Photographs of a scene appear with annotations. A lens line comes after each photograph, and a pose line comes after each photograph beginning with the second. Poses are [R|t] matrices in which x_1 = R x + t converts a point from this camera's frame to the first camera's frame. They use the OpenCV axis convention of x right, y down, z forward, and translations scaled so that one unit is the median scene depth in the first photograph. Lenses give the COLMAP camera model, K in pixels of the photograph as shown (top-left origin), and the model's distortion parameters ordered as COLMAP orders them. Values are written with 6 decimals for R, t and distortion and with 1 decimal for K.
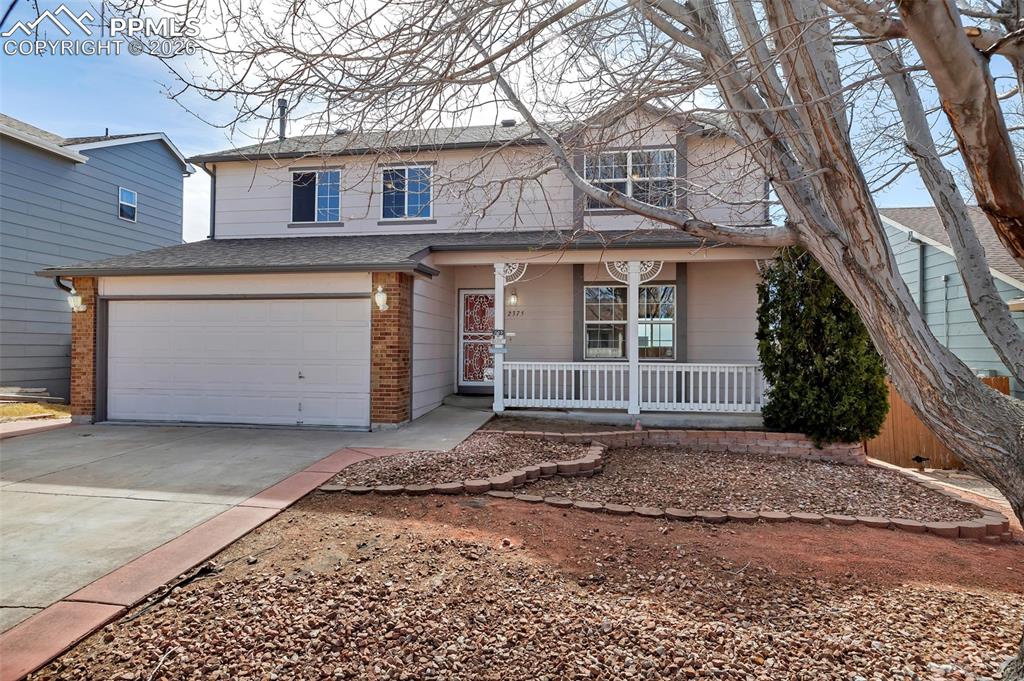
lens RADIAL K [[552.2, 0, 512.0], [0, 552.2, 340.5], [0, 0, 1]] dist [0.001281, 0.000054]
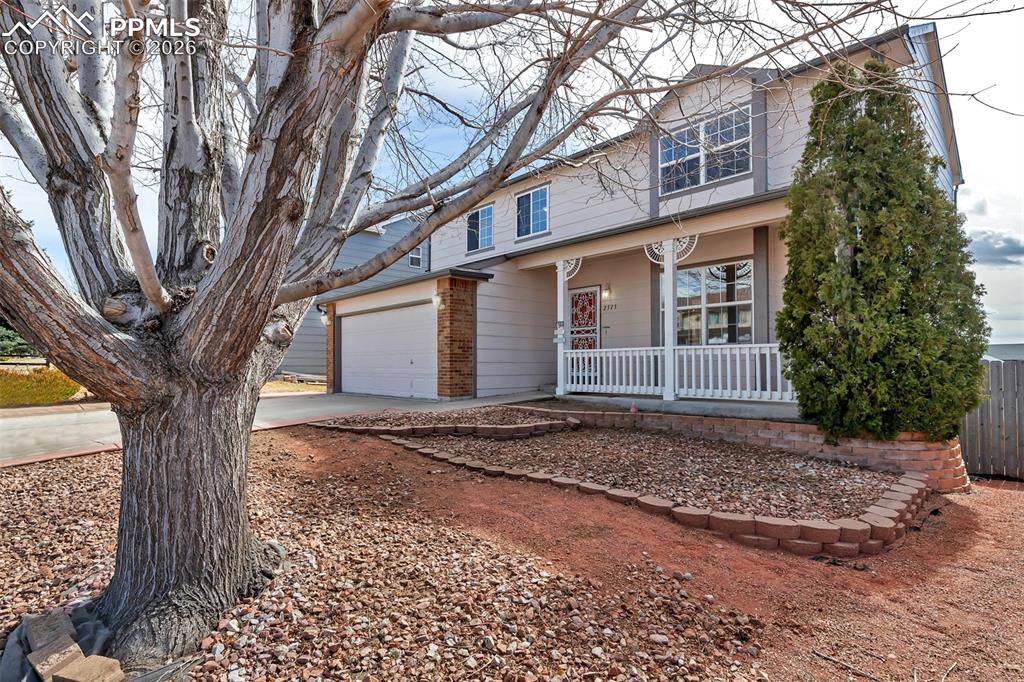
lens RADIAL K [[509.7, 0, 509.7], [0, 509.7, 358.0], [0, 0, 1]] dist [-0.001335, -0.000170]
pose [[0.786347, -0.017295, -0.617543, 0.580313], [0.016911, 0.999836, -0.006468, 0.064582], [0.617554, -0.005357, 0.786511, 0.147792]]
